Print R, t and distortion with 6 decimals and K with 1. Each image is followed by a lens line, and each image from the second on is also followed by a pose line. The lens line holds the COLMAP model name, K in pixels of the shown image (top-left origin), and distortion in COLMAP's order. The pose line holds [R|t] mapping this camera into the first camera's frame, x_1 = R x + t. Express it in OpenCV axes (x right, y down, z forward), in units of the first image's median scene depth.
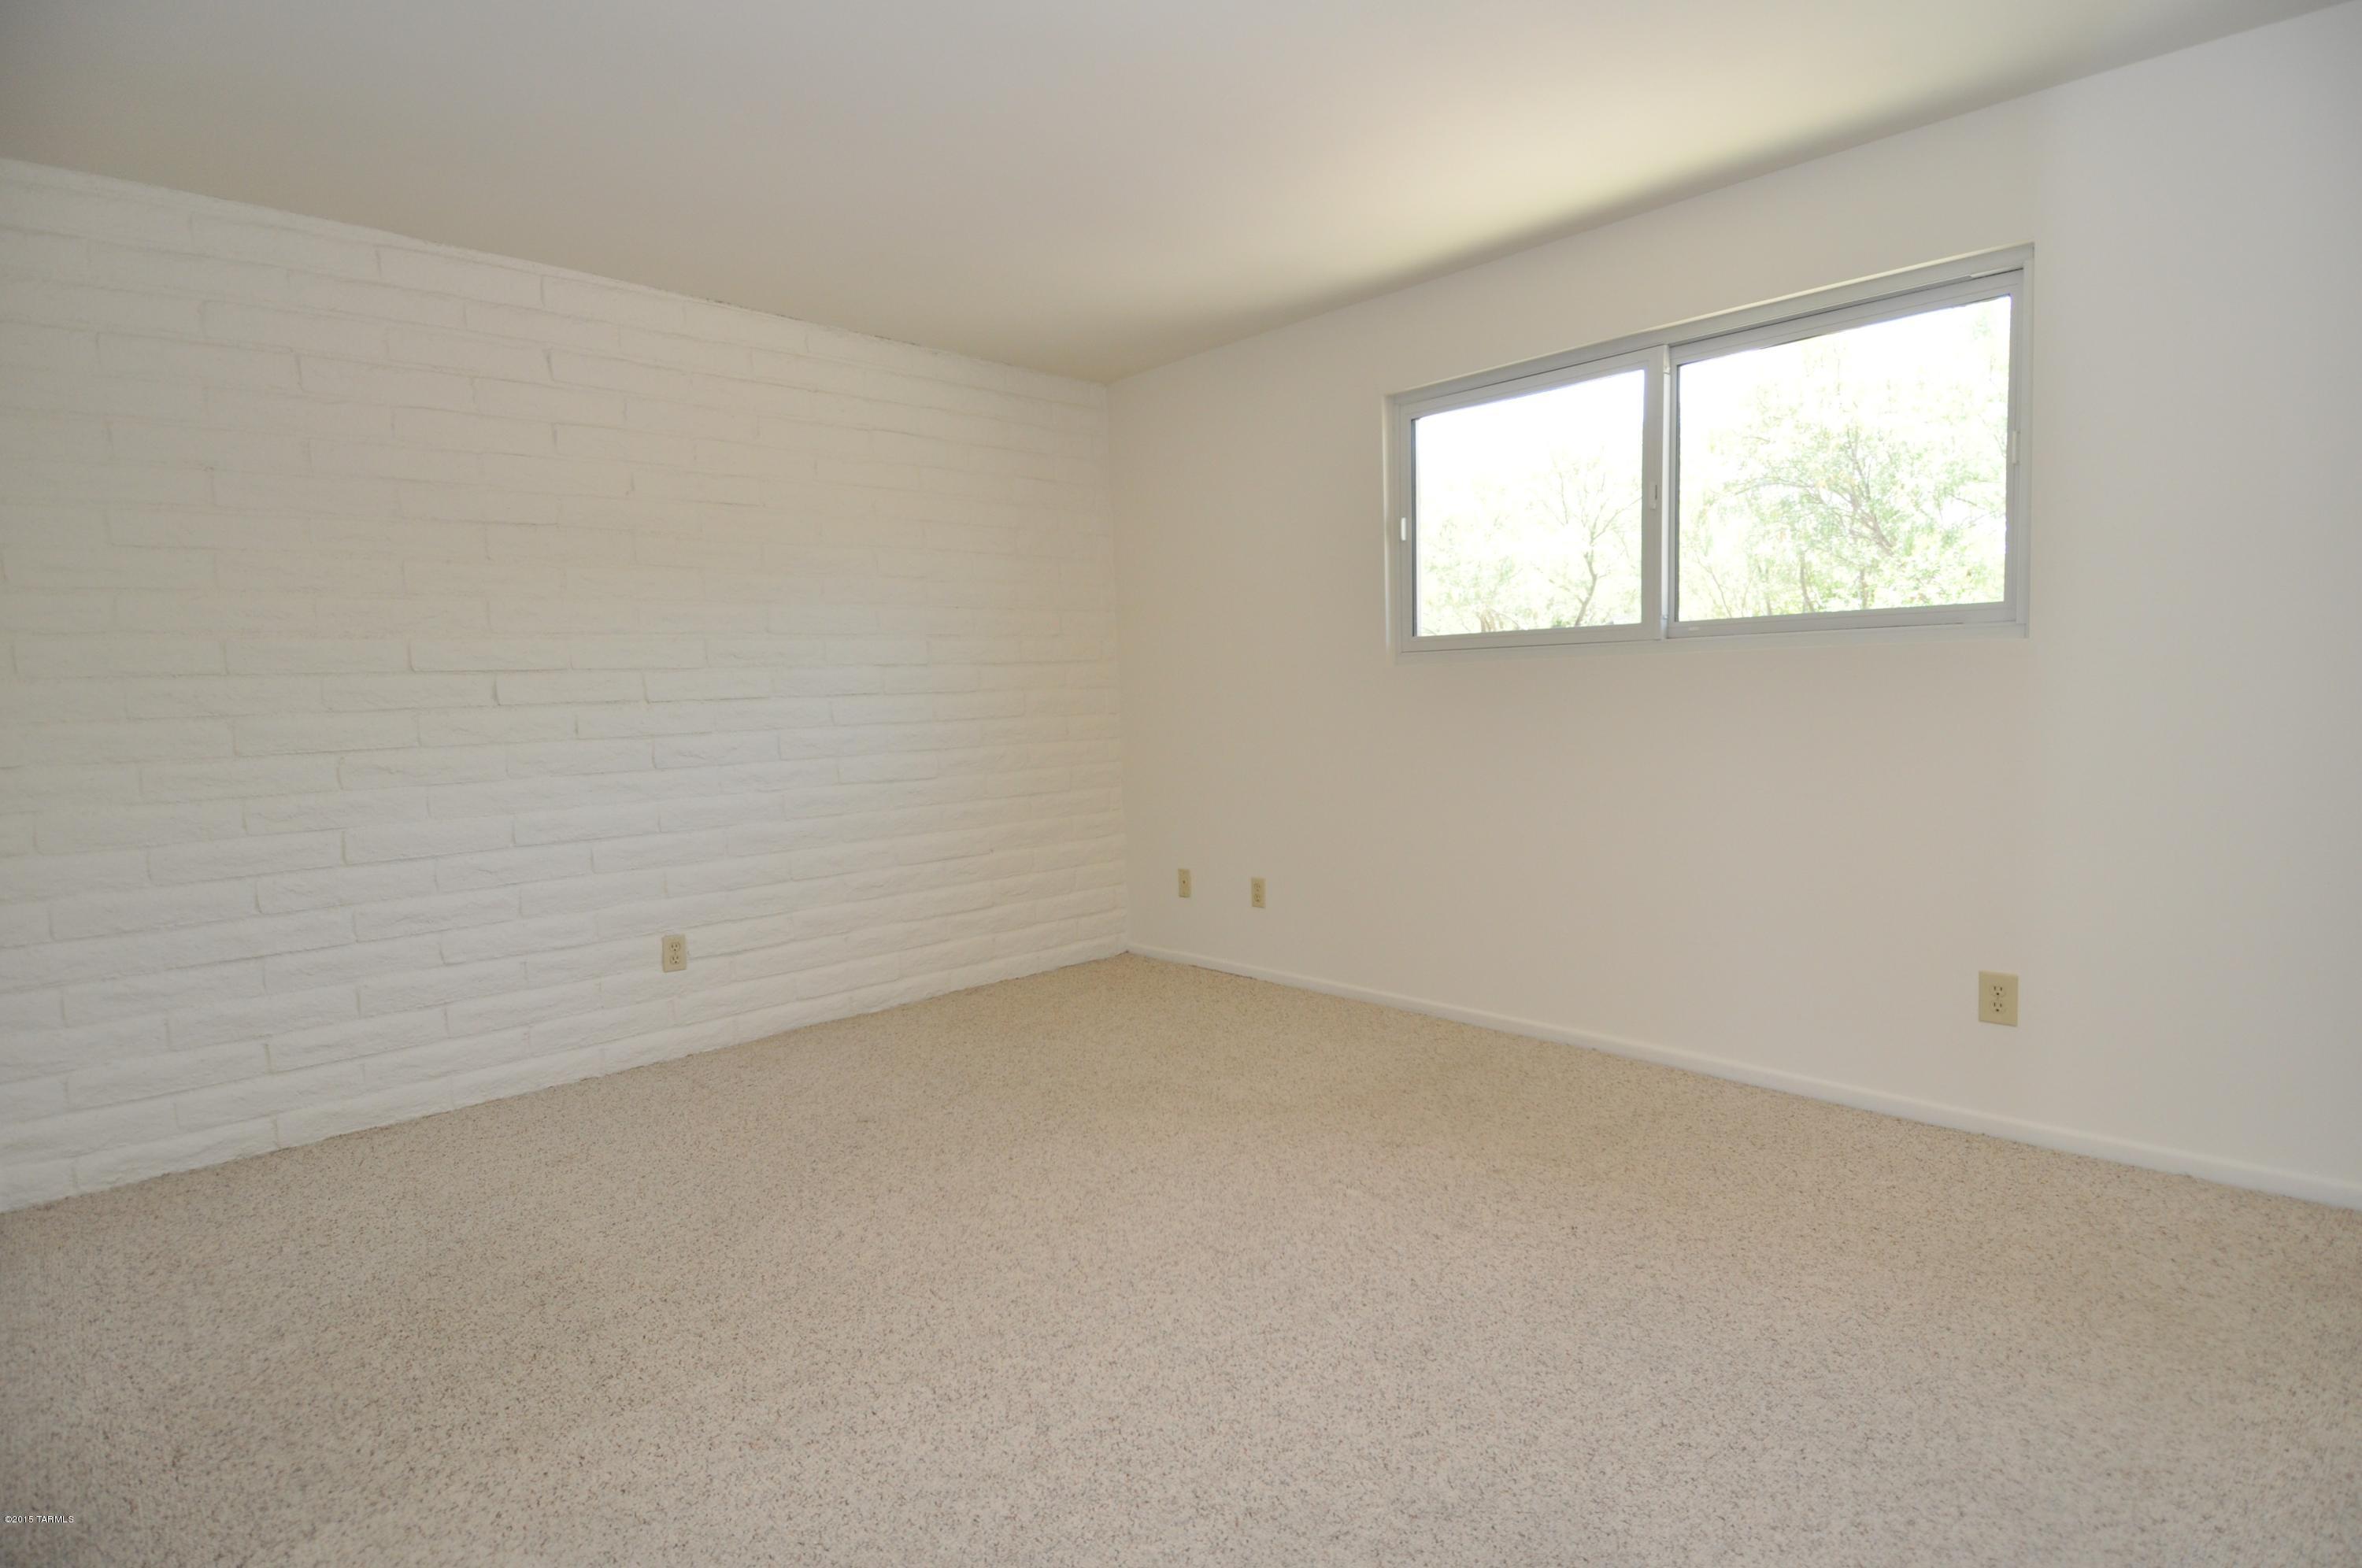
lens RADIAL K [[1215.7, 0, 1200.6], [0, 1215.7, 788.7], [0, 0, 1]] dist [0.049234, -0.053906]
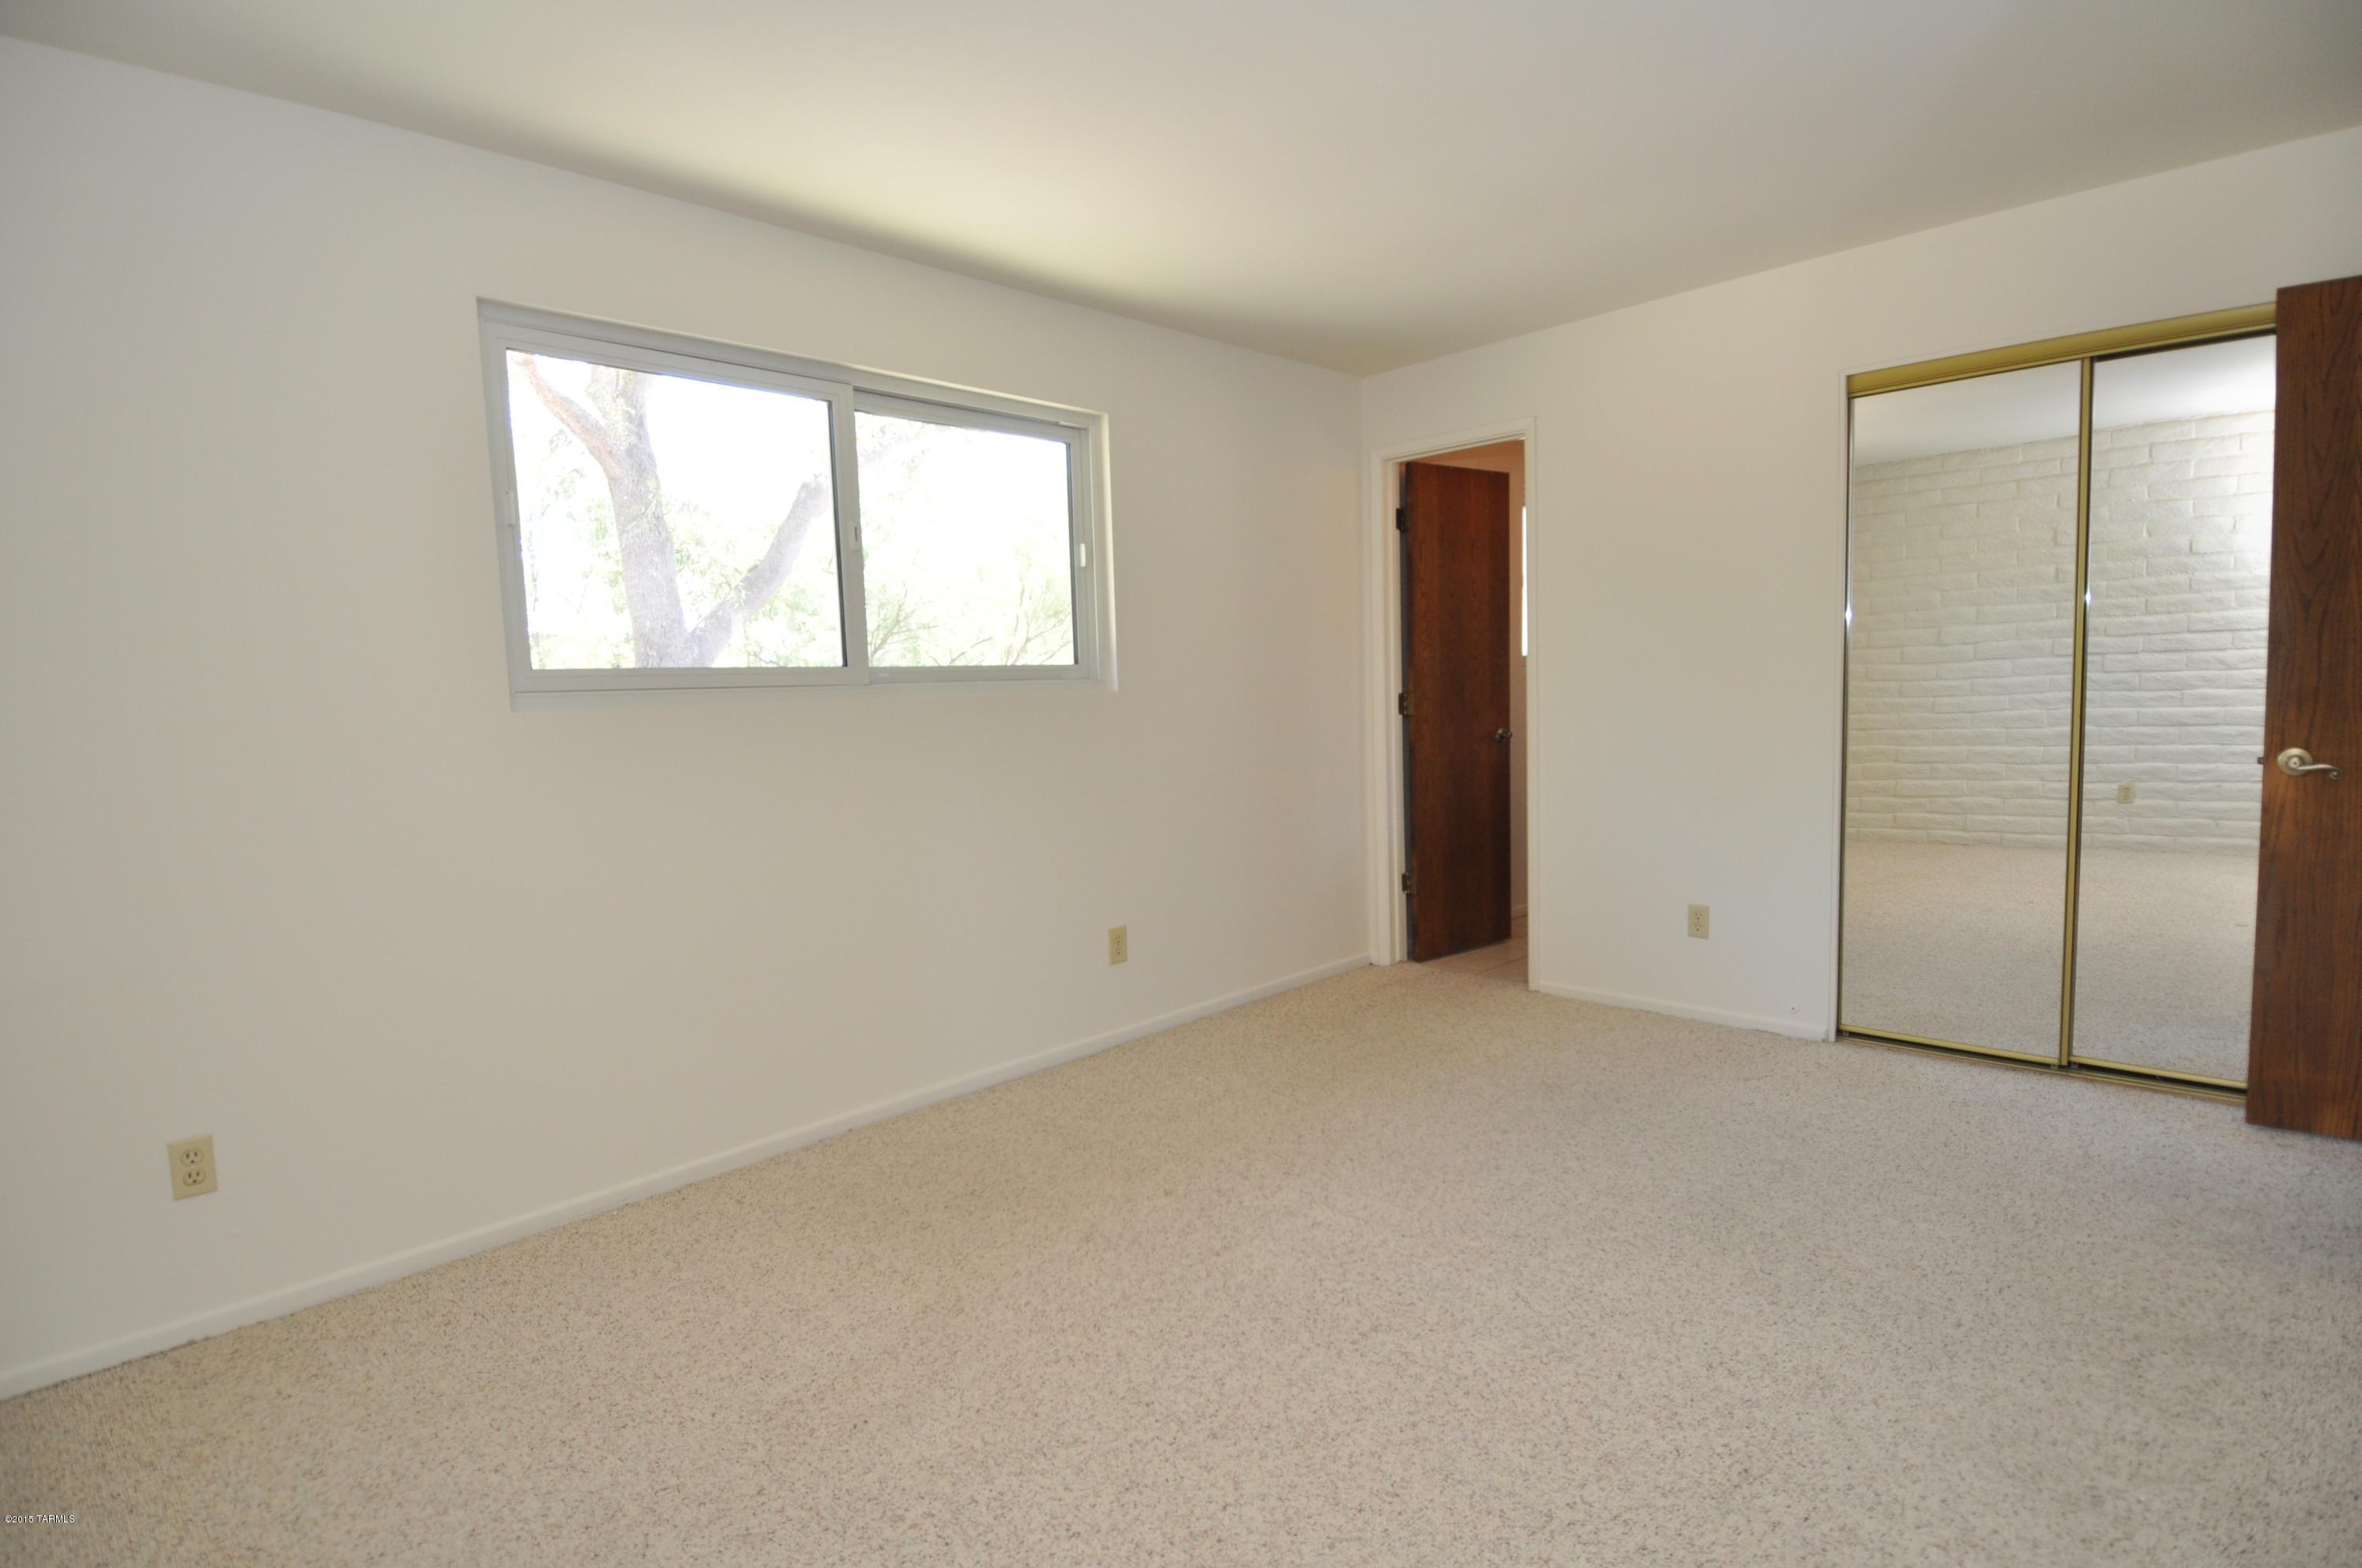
lens RADIAL K [[1215.7, 0, 1200.6], [0, 1215.7, 788.7], [0, 0, 1]] dist [0.049234, -0.053906]
pose [[-0.043310, -0.057735, 0.997392, -0.634331], [0.116191, 0.991263, 0.062426, -0.071510], [-0.992282, 0.118592, -0.036223, 0.804343]]
